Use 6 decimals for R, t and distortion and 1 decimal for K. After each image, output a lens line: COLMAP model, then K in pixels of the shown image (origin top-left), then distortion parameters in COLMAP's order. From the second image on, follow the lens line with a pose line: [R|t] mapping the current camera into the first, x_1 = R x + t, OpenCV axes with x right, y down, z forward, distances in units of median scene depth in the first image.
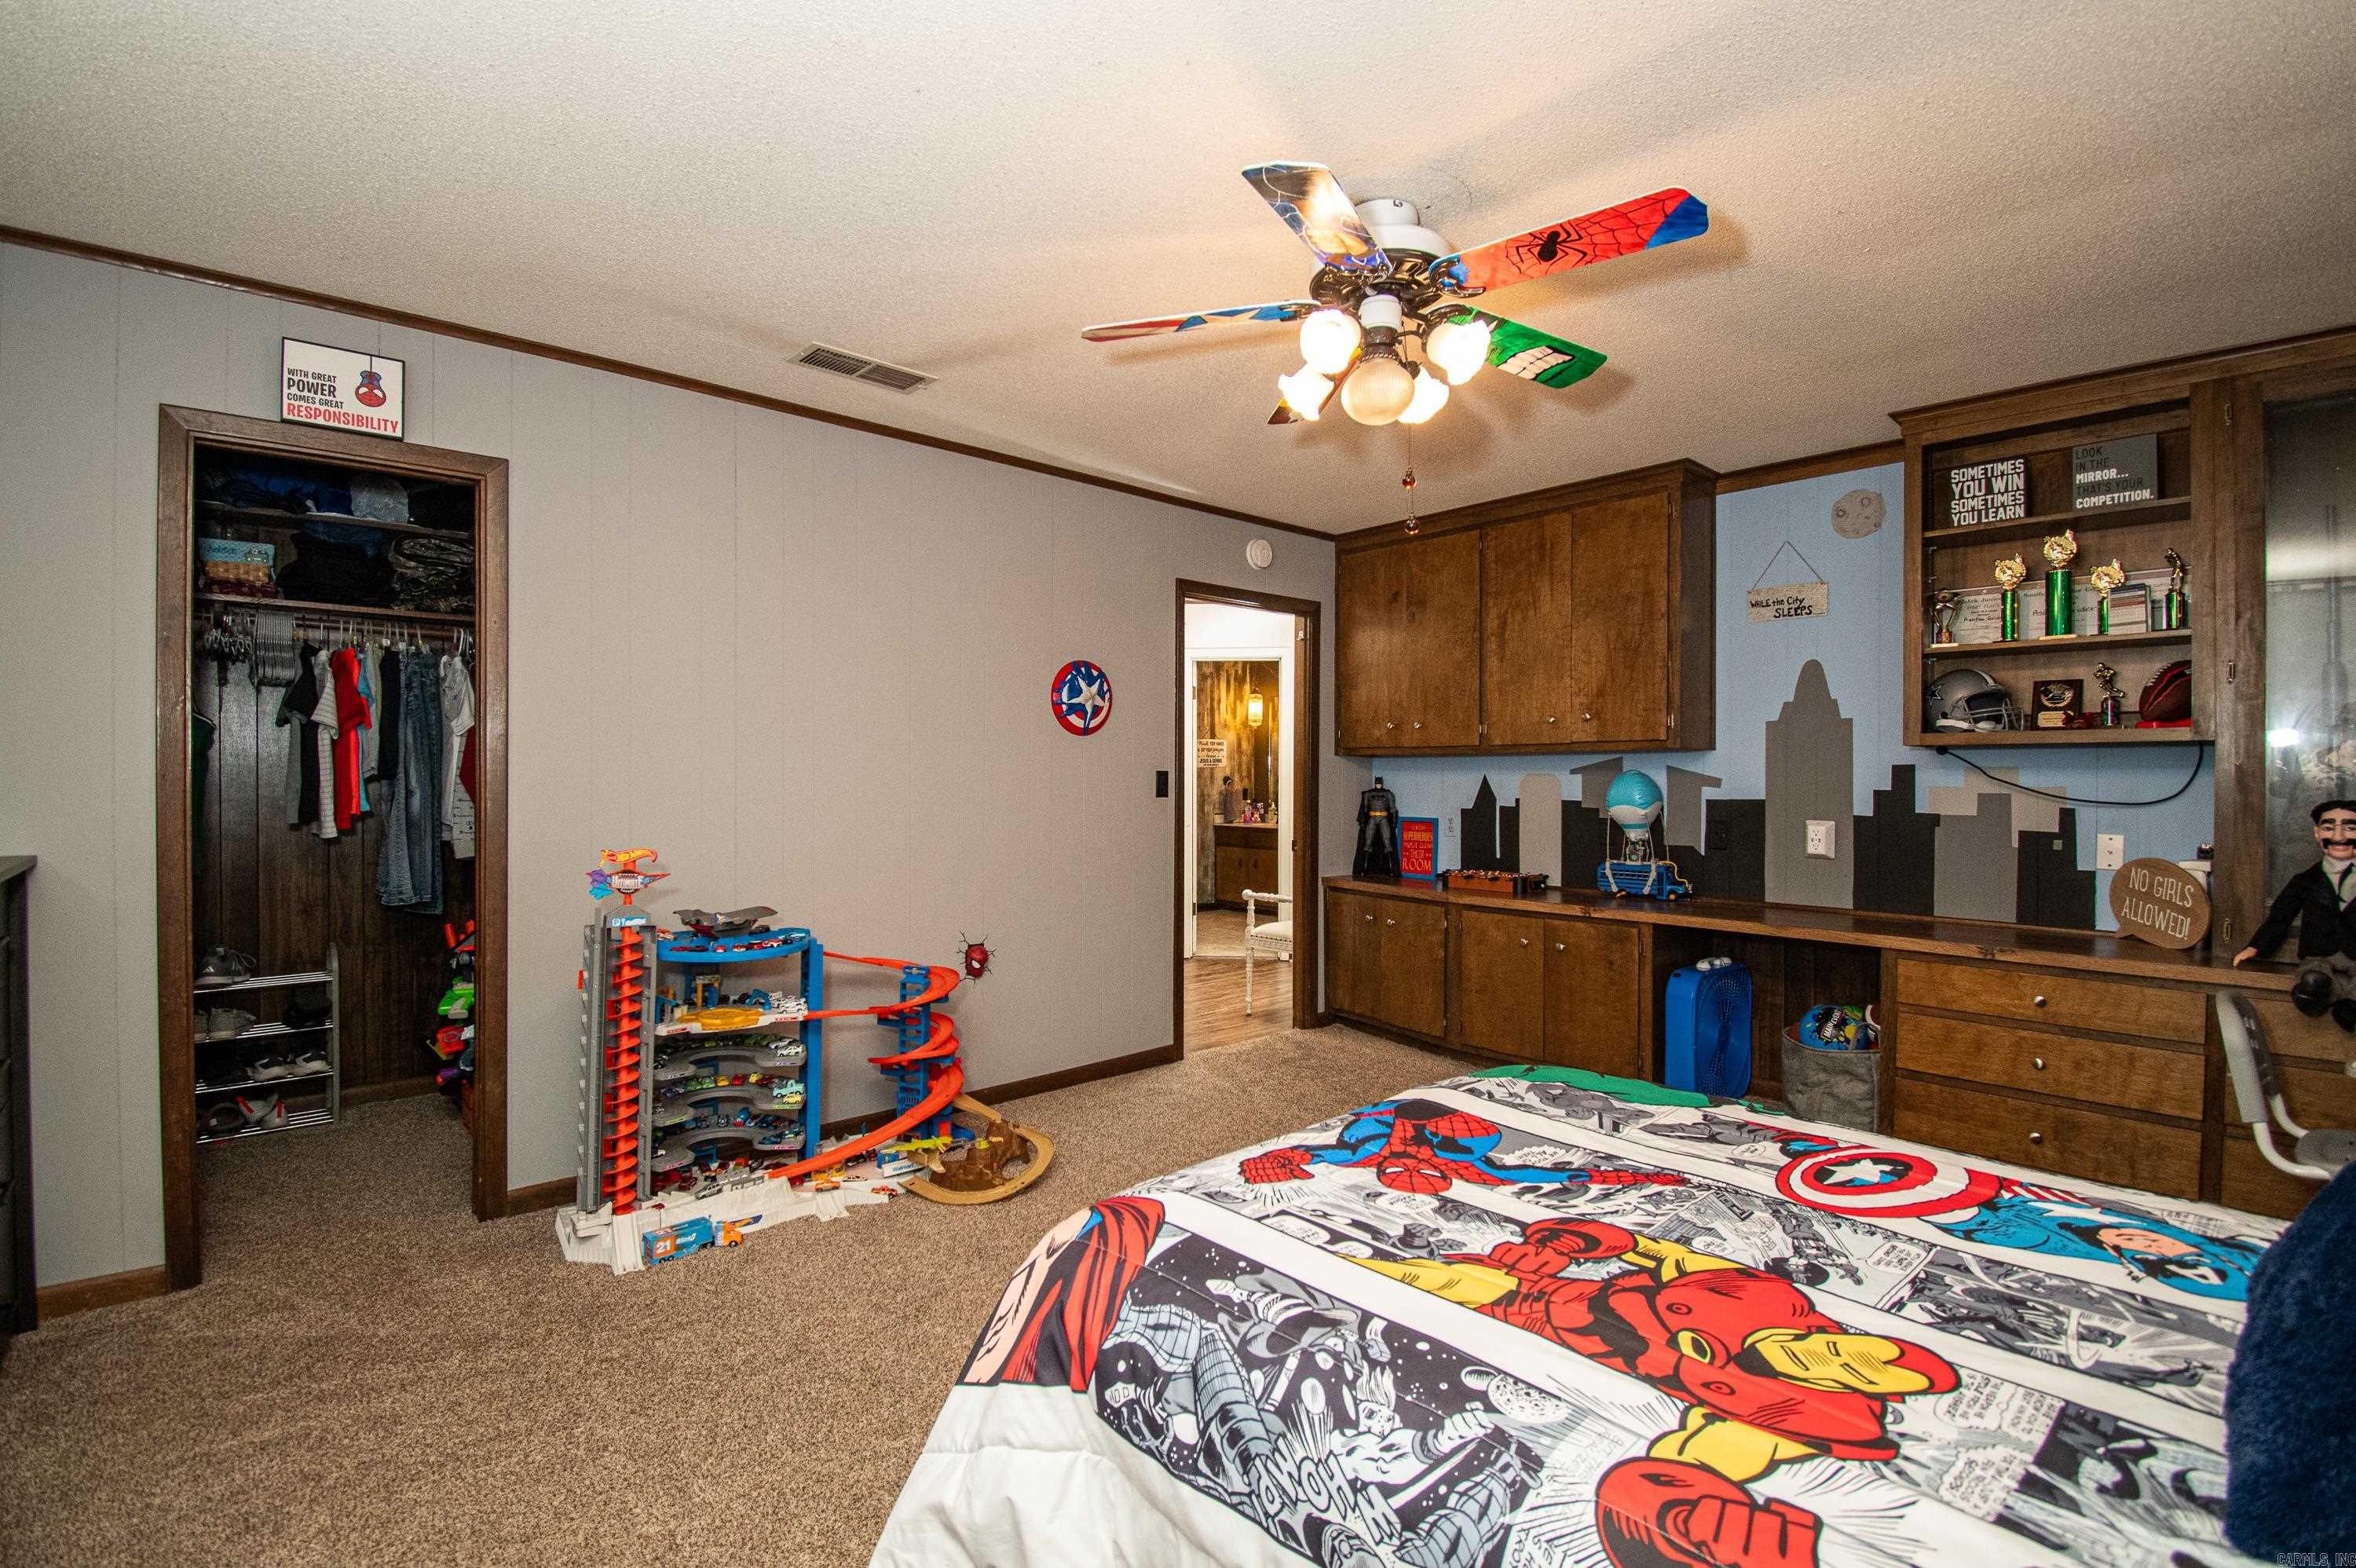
lens RADIAL K [[1080.7, 0, 1177.0], [0, 1080.7, 802.1], [0, 0, 1]] dist [-0.009161, -0.010380]
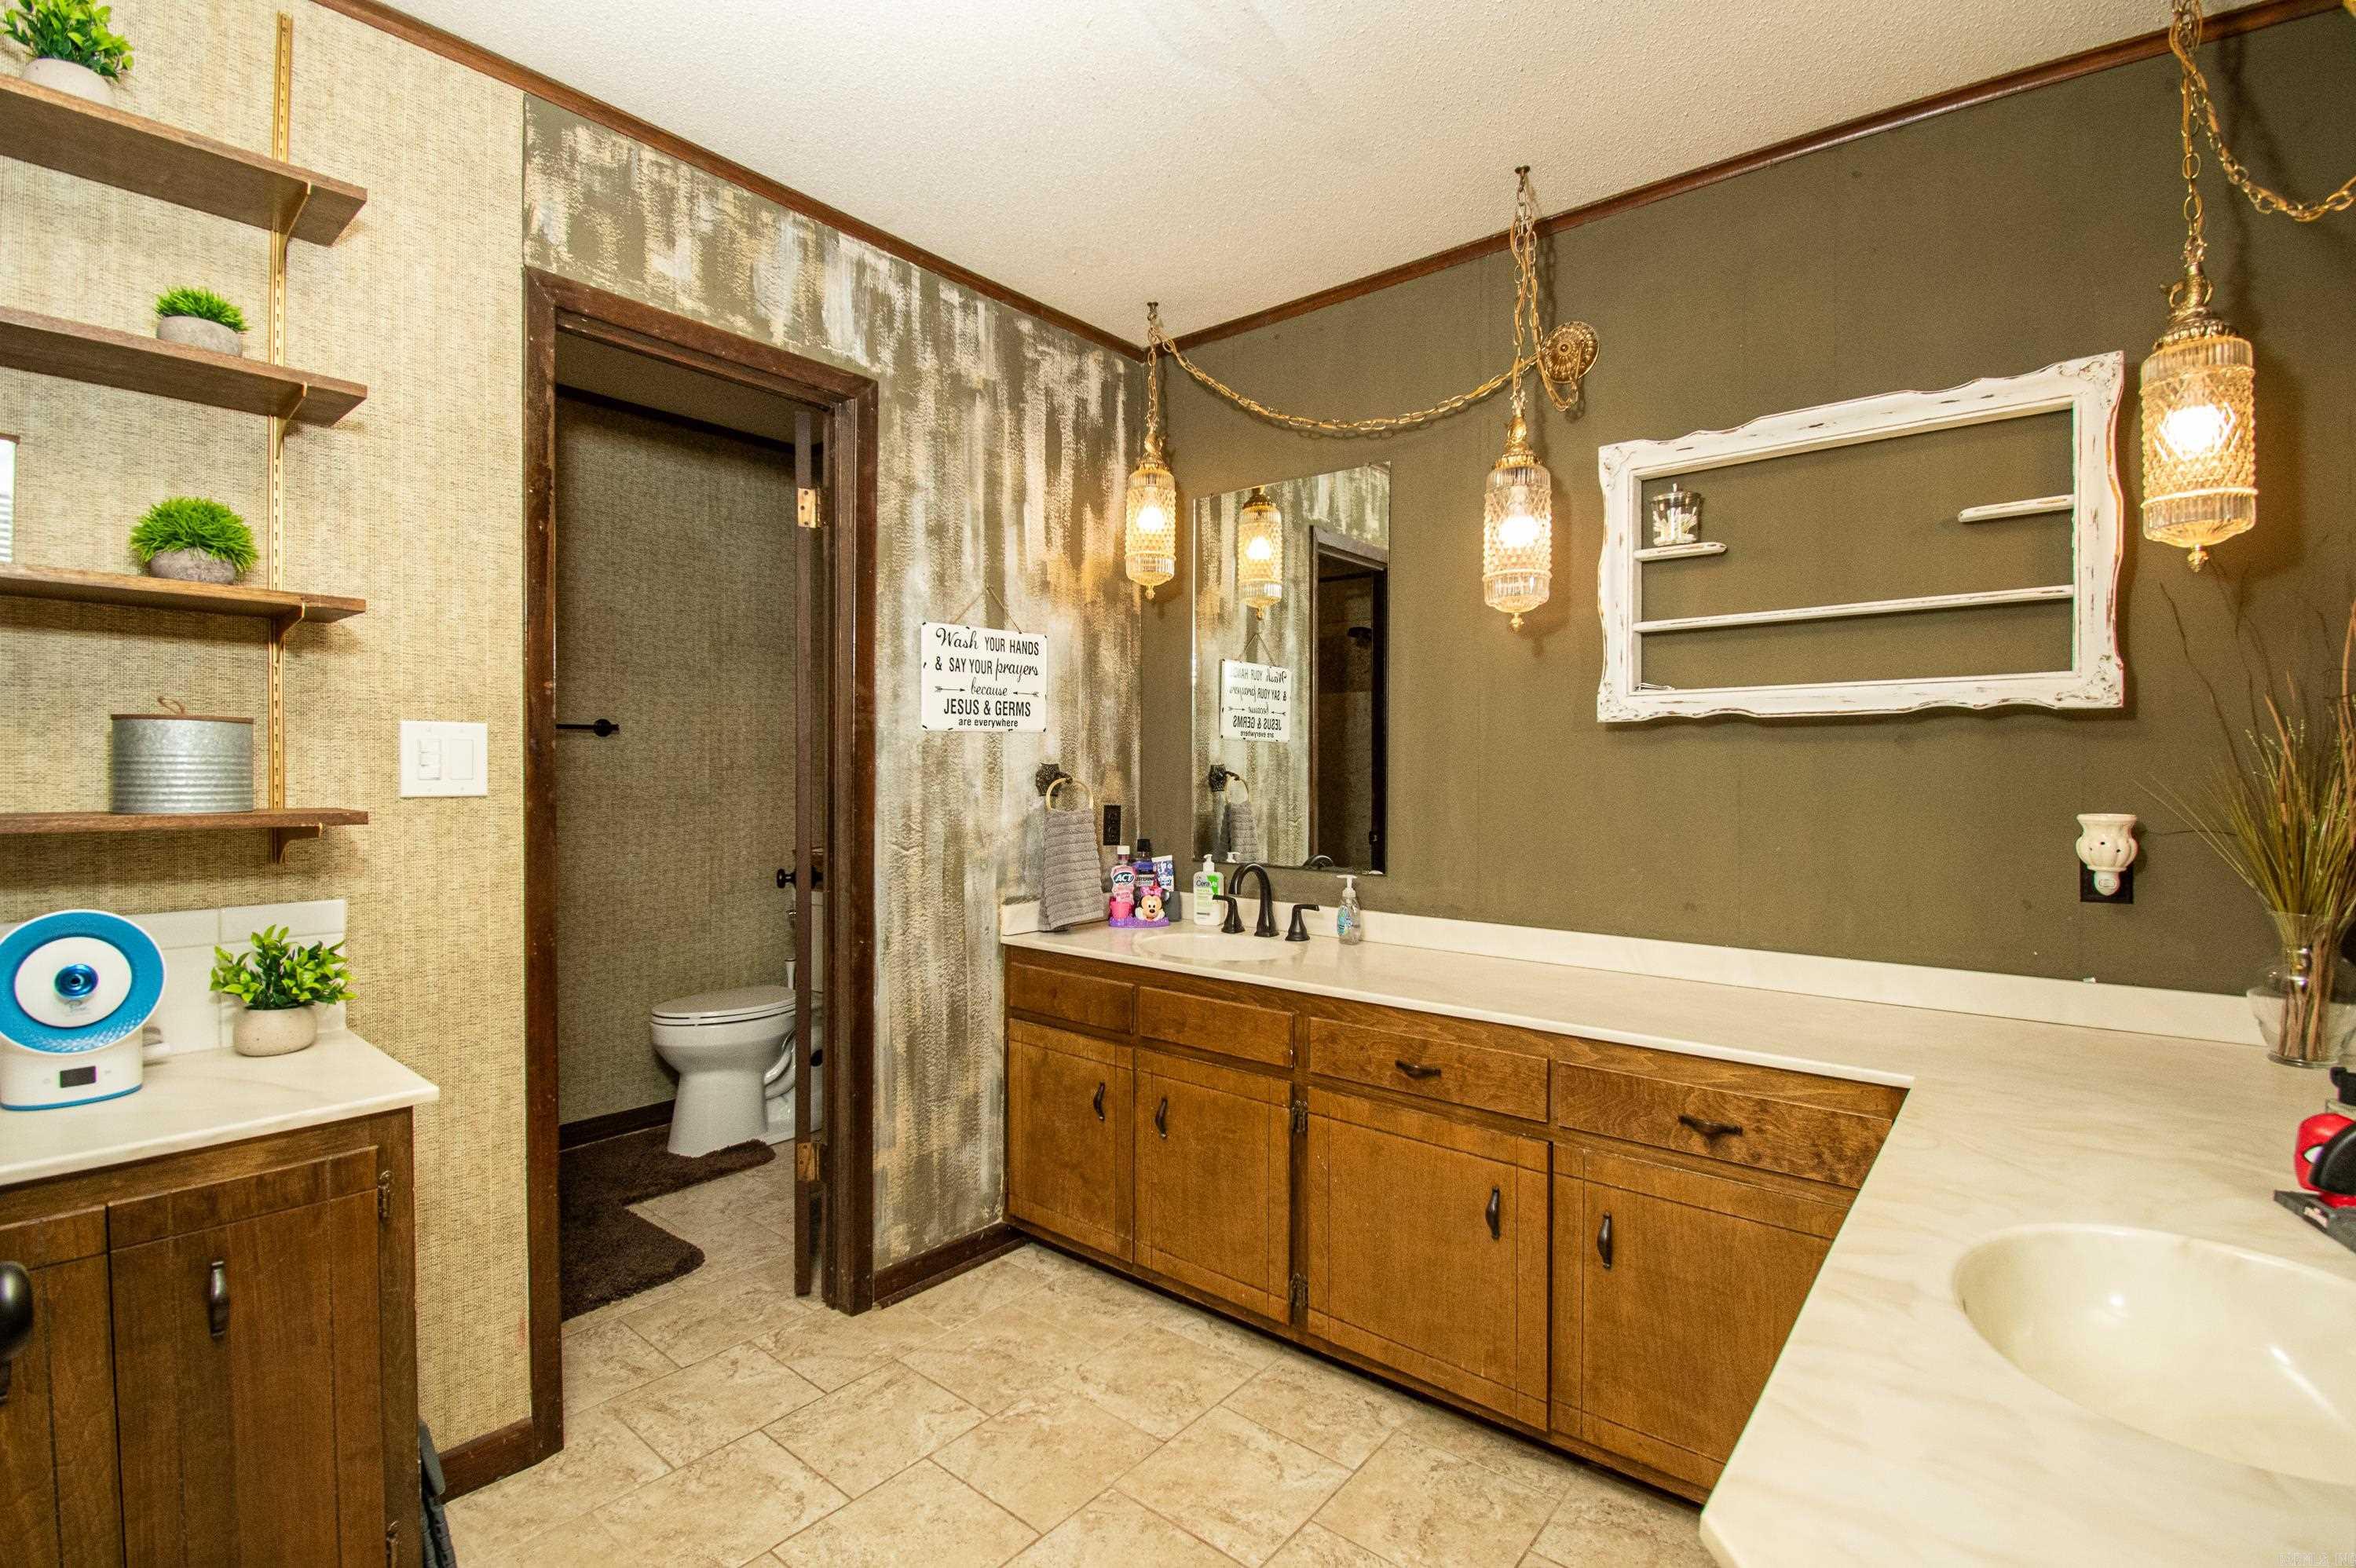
lens RADIAL K [[1080.7, 0, 1177.4], [0, 1080.7, 781.5], [0, 0, 1]] dist [-0.009161, -0.010380]
pose [[0.989710, -0.004134, 0.143027, 0.039057], [0.004310, 0.999990, -0.000921, -0.019455], [-0.143022, 0.001528, 0.989718, 0.719728]]
